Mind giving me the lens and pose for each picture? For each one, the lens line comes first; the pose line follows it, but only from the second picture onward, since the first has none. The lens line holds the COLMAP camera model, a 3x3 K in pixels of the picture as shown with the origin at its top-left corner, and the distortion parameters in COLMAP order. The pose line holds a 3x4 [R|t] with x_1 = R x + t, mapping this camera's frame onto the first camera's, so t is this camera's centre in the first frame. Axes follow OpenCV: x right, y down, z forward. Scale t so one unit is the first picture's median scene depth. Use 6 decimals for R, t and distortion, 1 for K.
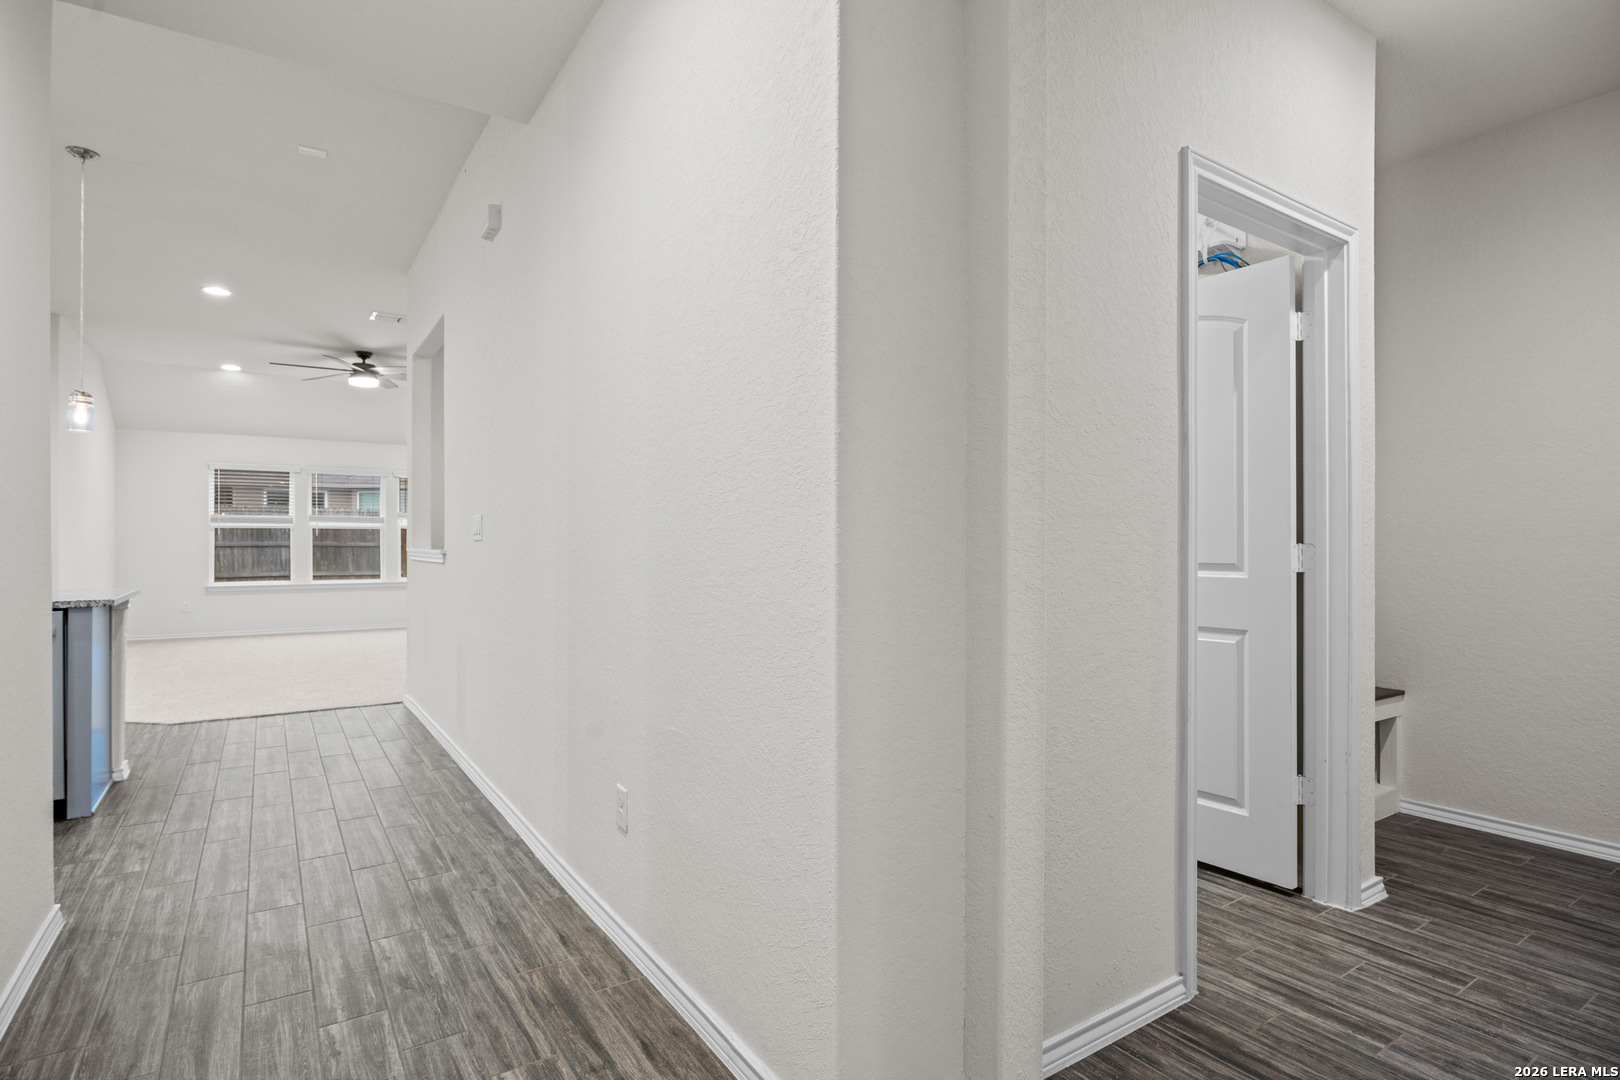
lens RADIAL K [[827.8, 0, 809.6], [0, 827.8, 552.4], [0, 0, 1]] dist [-0.013562, -0.002604]
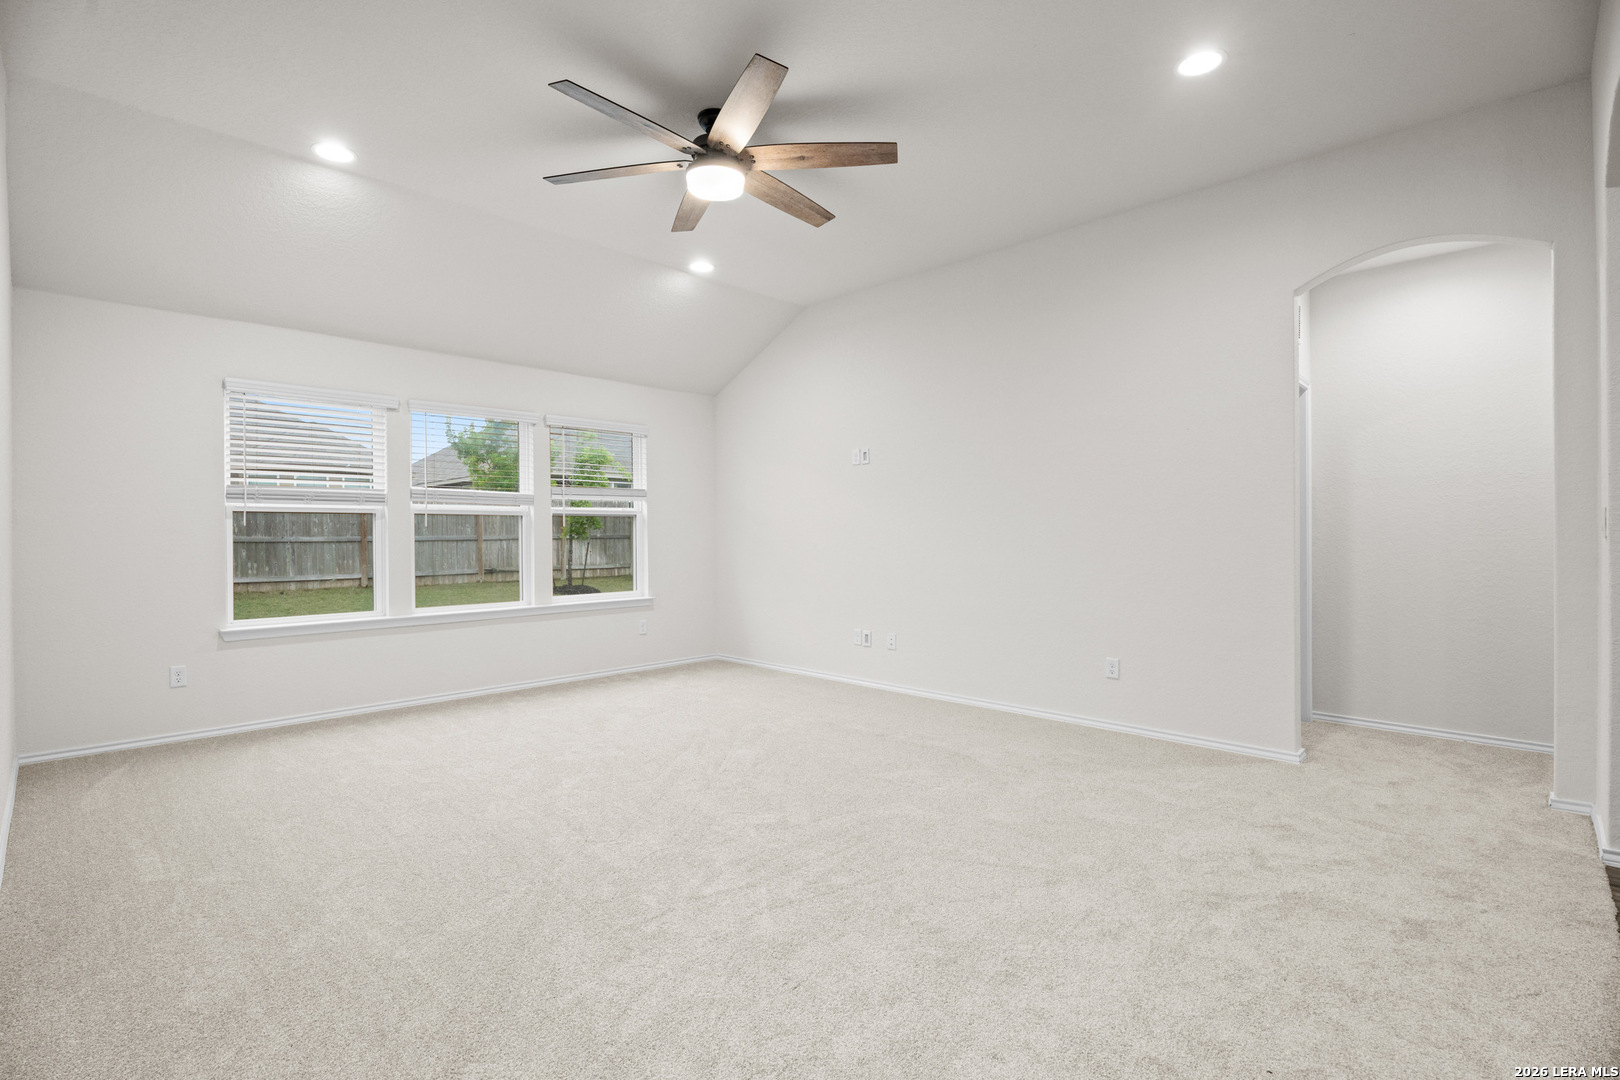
lens RADIAL K [[718.1, 0, 805.7], [0, 718.1, 543.5], [0, 0, 1]] dist [0.006376, -0.002296]
pose [[0.975471, -0.002140, 0.220118, -0.463541], [0.002423, 0.999997, -0.001016, -0.008180], [-0.220115, 0.001525, 0.975473, 0.480948]]
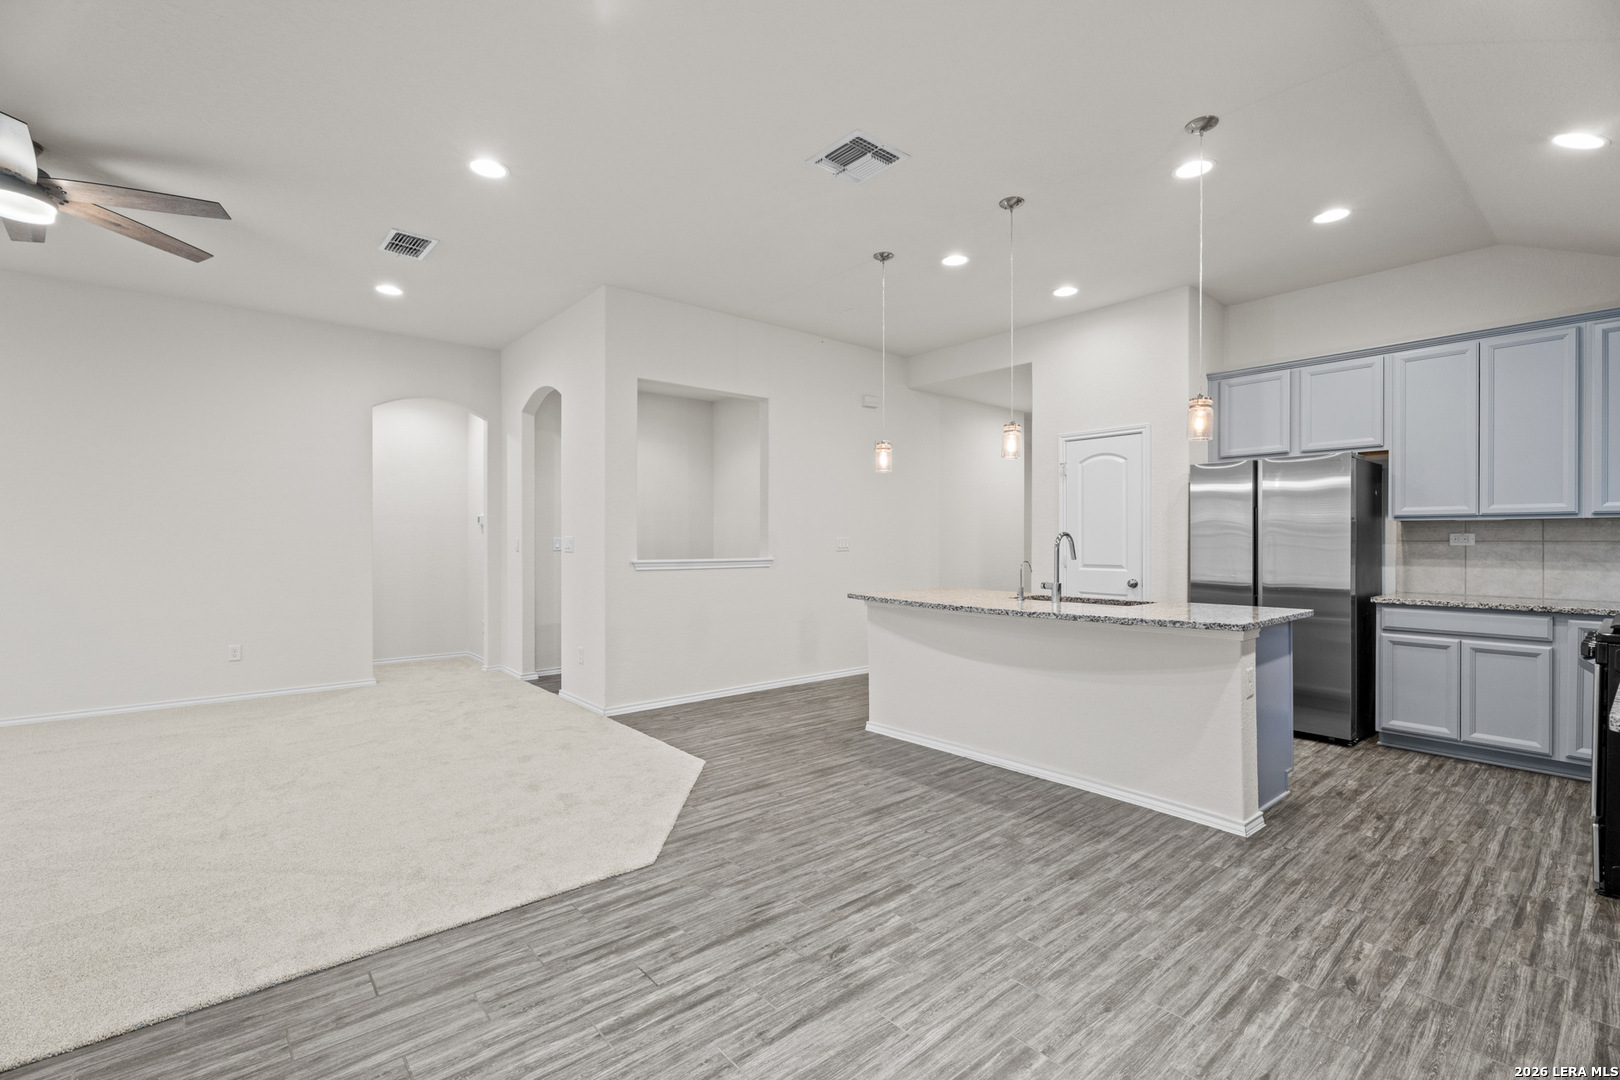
lens RADIAL K [[718.1, 0, 803.5], [0, 718.1, 541.5], [0, 0, 1]] dist [0.006376, -0.002296]
pose [[-0.117871, -0.000790, 0.993029, -0.787313], [0.010241, 0.999946, 0.002011, -0.015946], [-0.992976, 0.010407, -0.117856, 0.491019]]
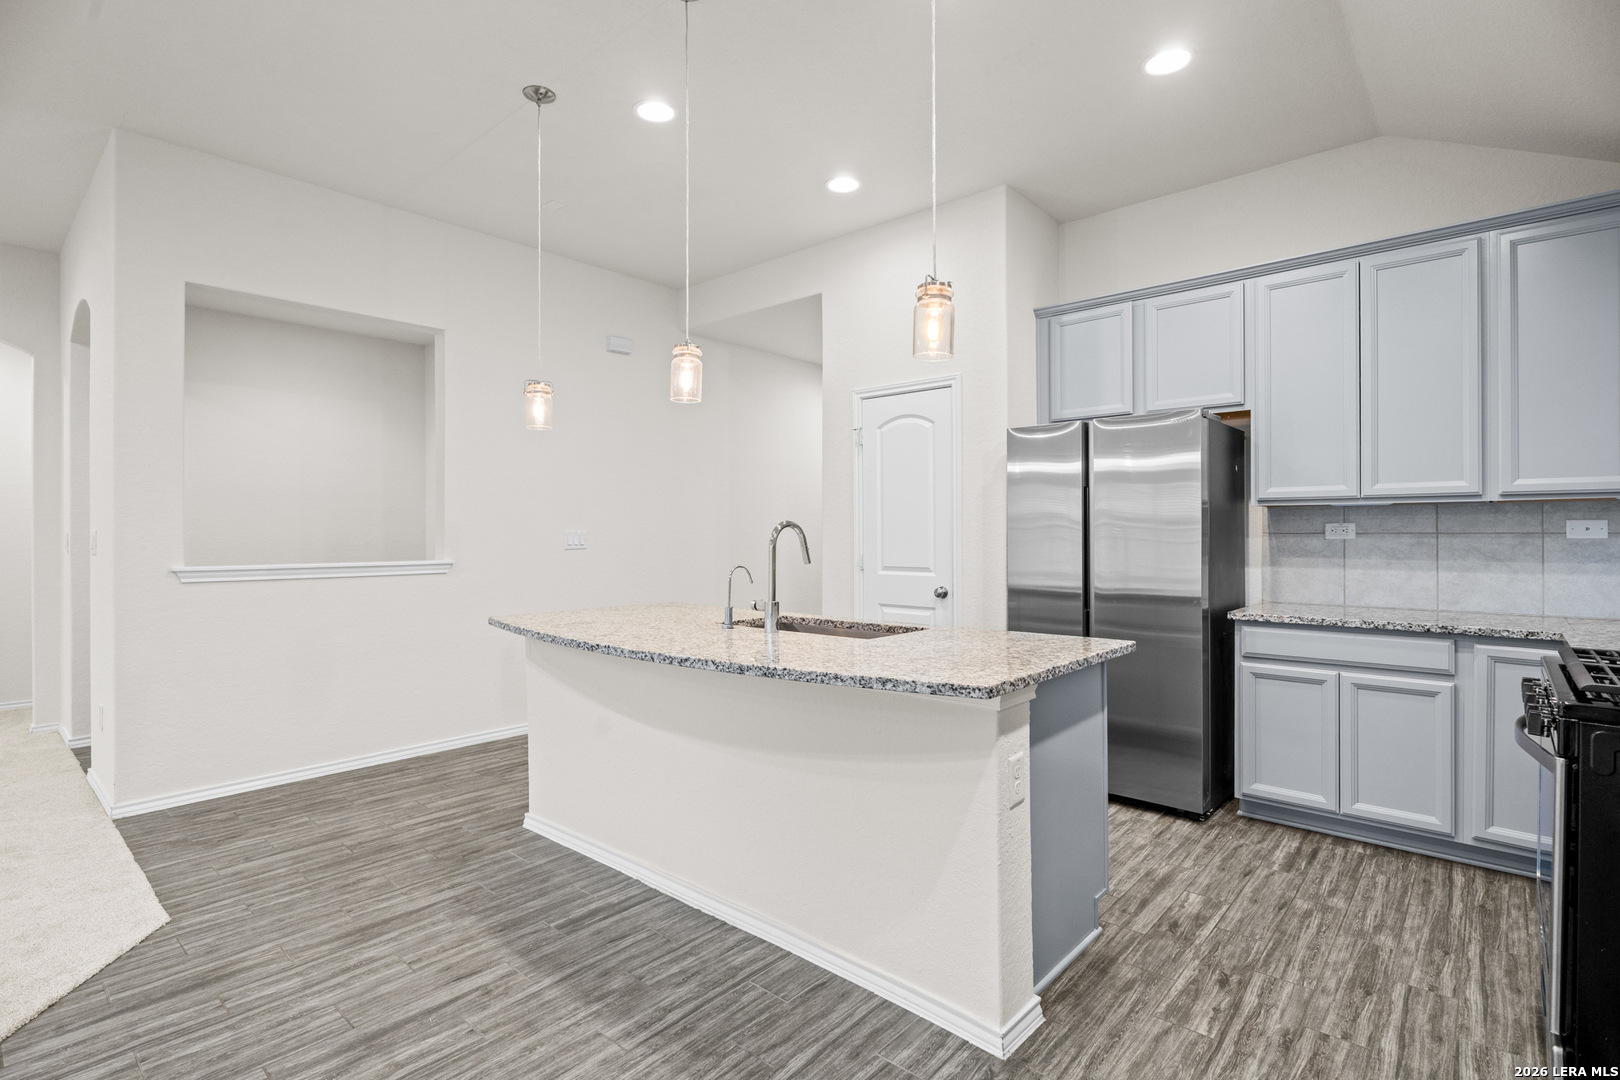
lens RADIAL K [[779.0, 0, 806.6], [0, 779.0, 533.4], [0, 0, 1]] dist [-0.002426, -0.003096]
pose [[-0.255808, 0.002528, 0.966724, -0.677920], [0.012995, 0.999915, 0.000824, -0.014570], [-0.966640, 0.012773, -0.255819, 0.365447]]
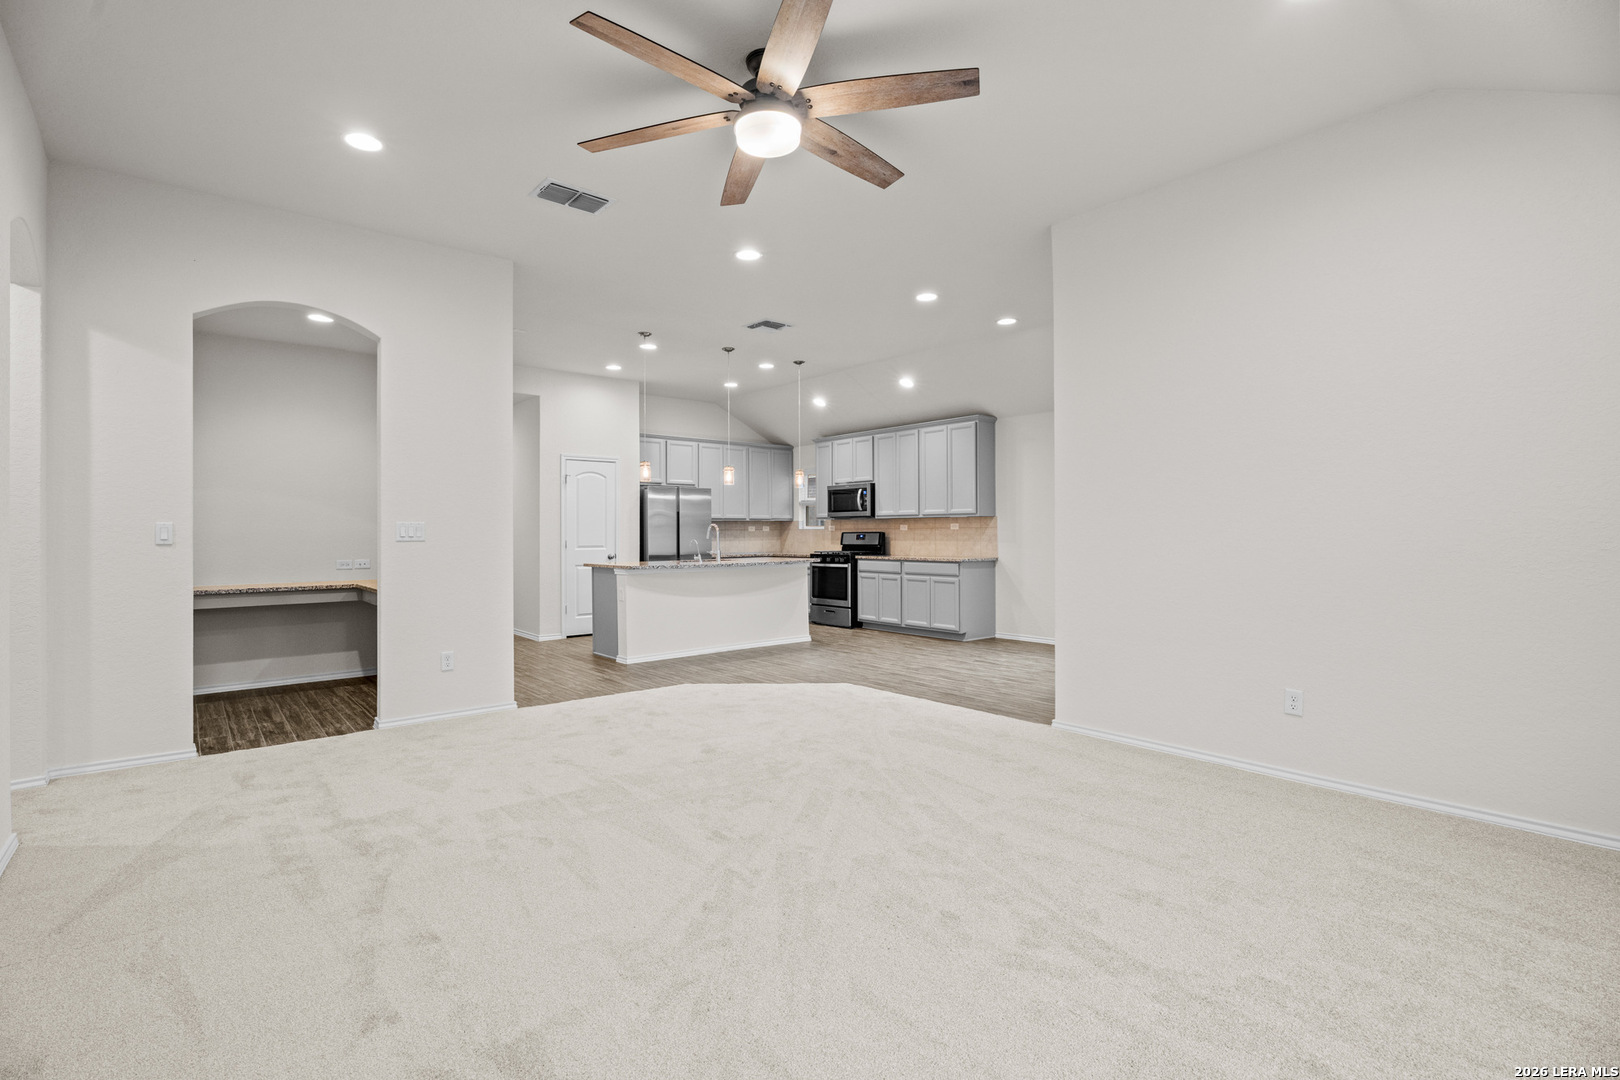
lens RADIAL K [[779.0, 0, 817.8], [0, 779.0, 527.4], [0, 0, 1]] dist [-0.002426, -0.003096]
pose [[-0.990278, 0.006187, -0.138964, -0.405775], [0.005650, 0.999975, 0.004259, -0.017939], [0.138986, 0.003432, -0.990288, 1.108612]]
